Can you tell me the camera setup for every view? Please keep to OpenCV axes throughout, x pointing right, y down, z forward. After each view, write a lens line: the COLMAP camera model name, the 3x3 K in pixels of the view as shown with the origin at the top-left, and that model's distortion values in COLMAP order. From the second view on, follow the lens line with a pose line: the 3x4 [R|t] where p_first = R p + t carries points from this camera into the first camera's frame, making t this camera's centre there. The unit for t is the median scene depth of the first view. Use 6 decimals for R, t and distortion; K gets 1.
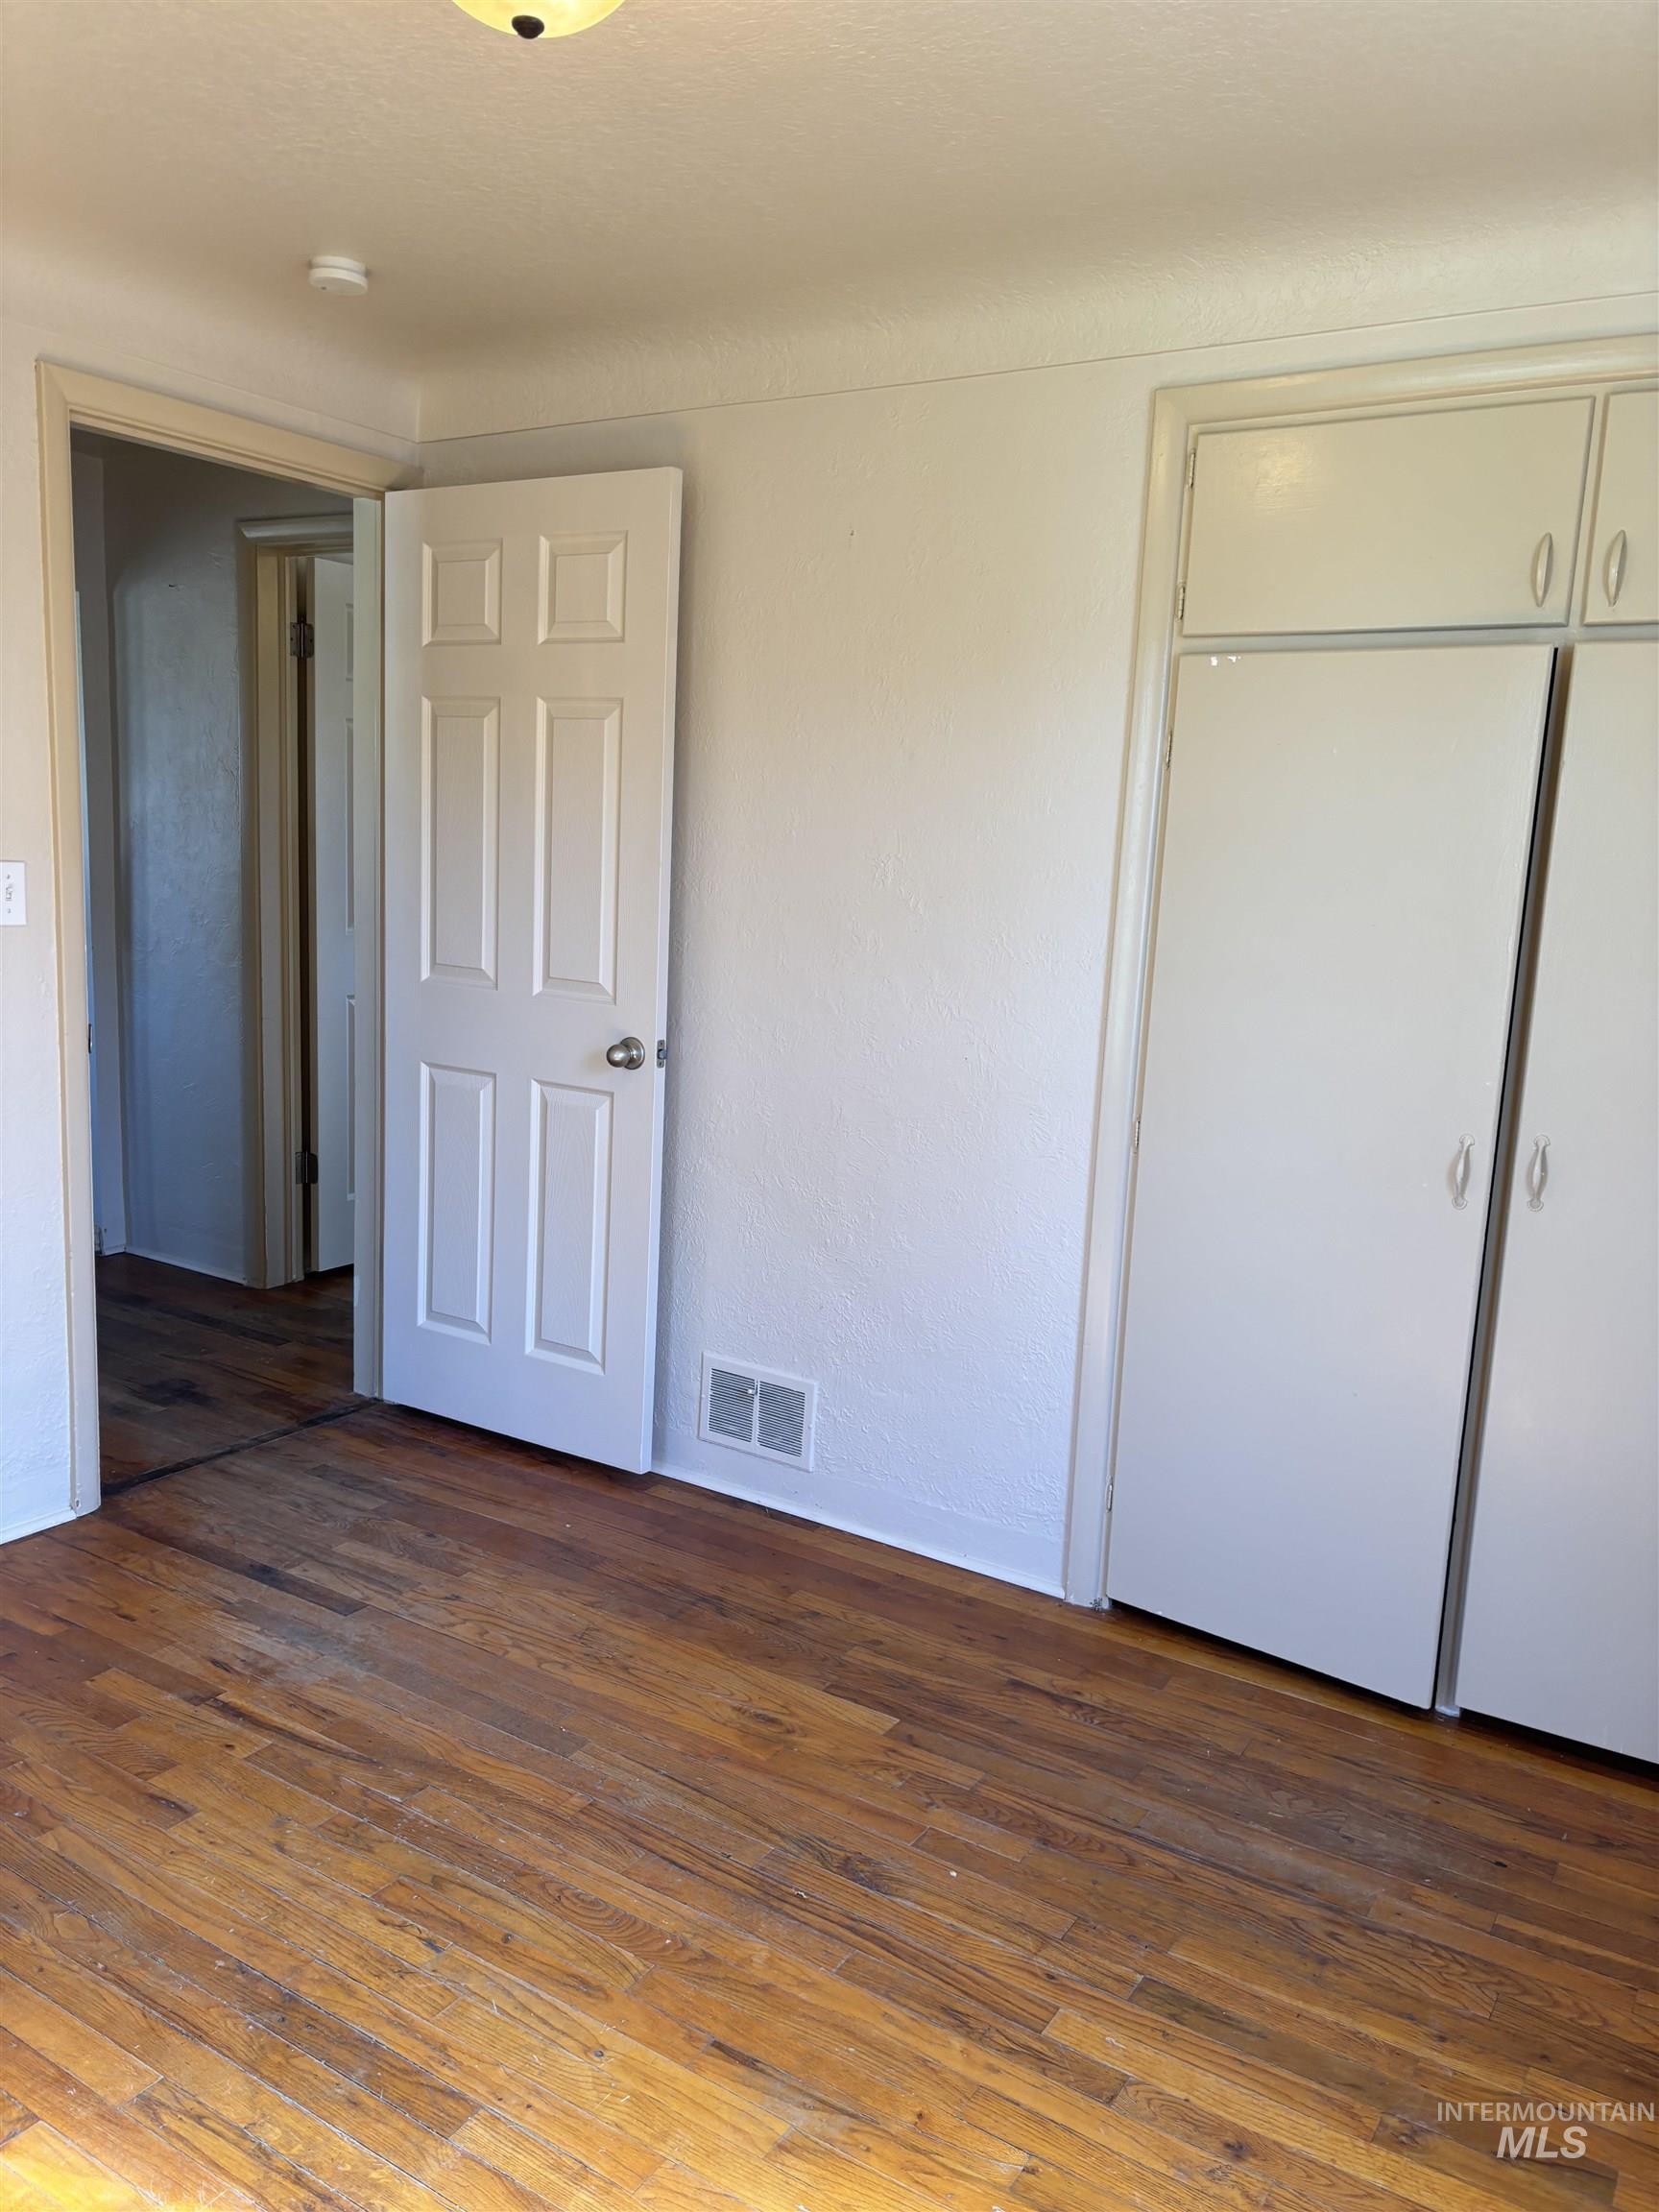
lens RADIAL K [[1688.2, 0, 841.2], [0, 1688.2, 1117.3], [0, 0, 1]] dist [0.037160, -0.043061]
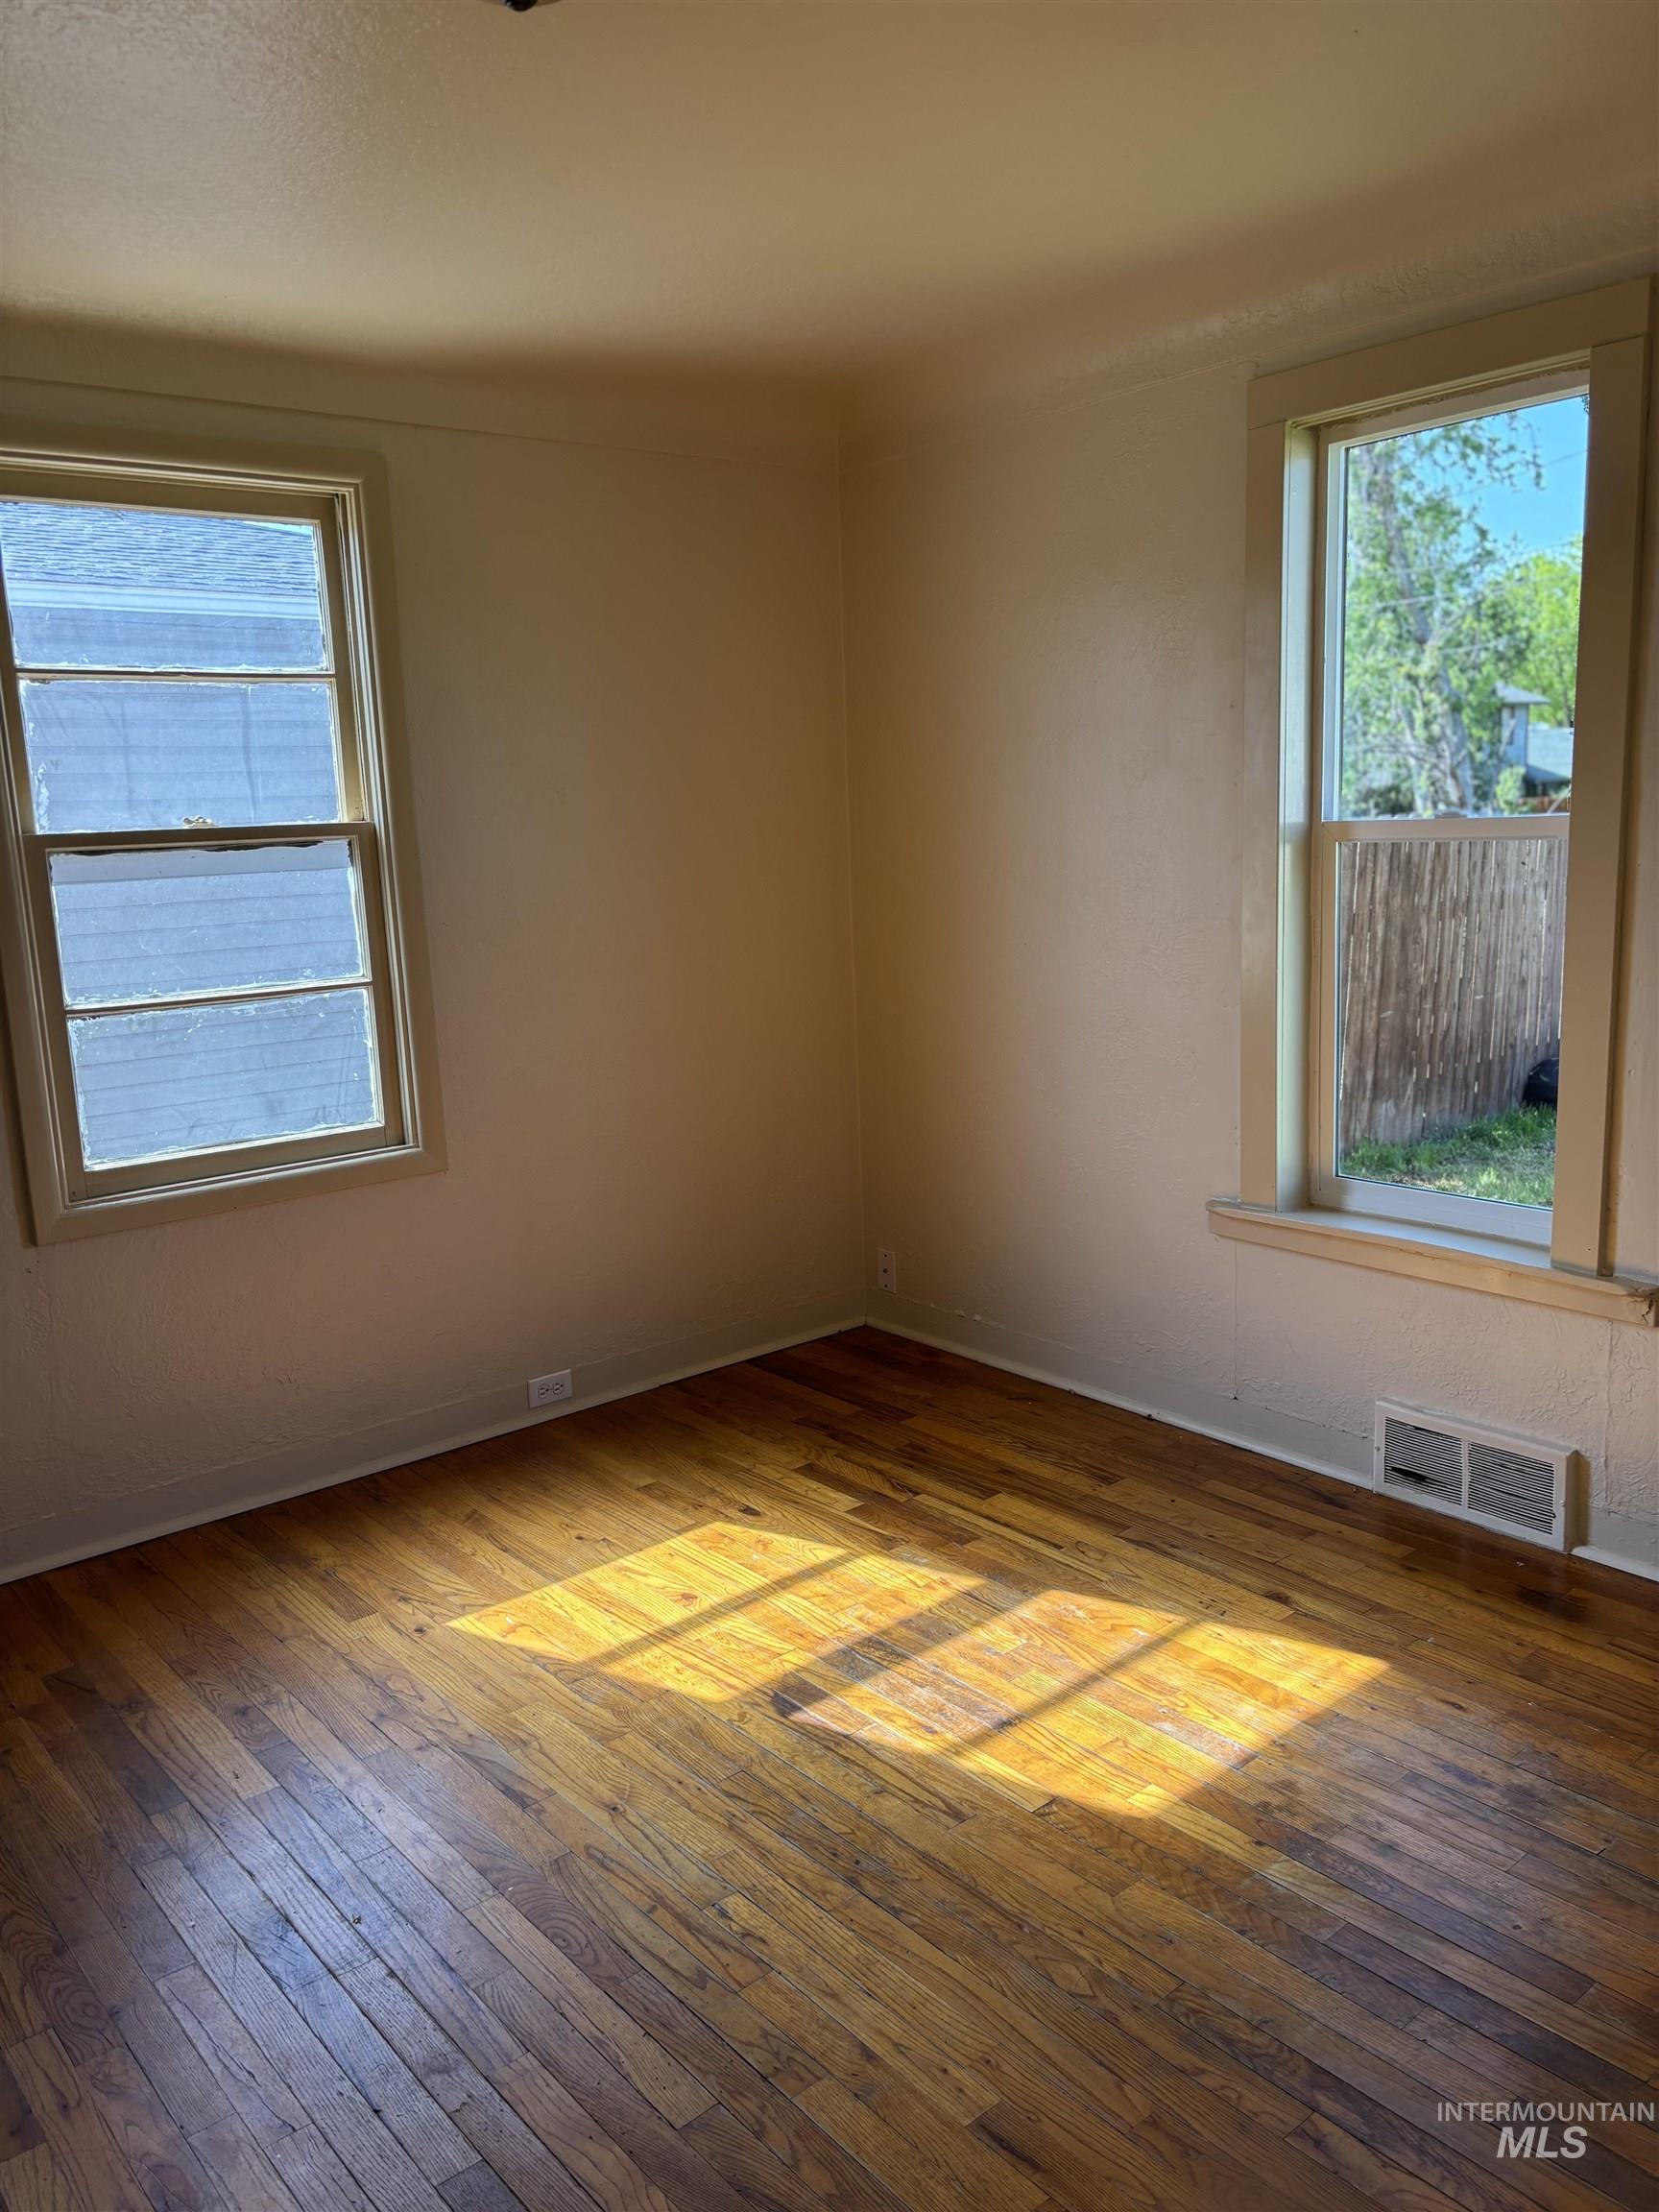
lens RADIAL K [[1688.2, 0, 835.1], [0, 1688.2, 1107.9], [0, 0, 1]] dist [0.037160, -0.043061]
pose [[-0.952124, -0.058290, 0.300102, -0.597541], [0.054309, 0.933789, 0.353678, -0.336672], [-0.300848, 0.353043, -0.885918, 1.750564]]
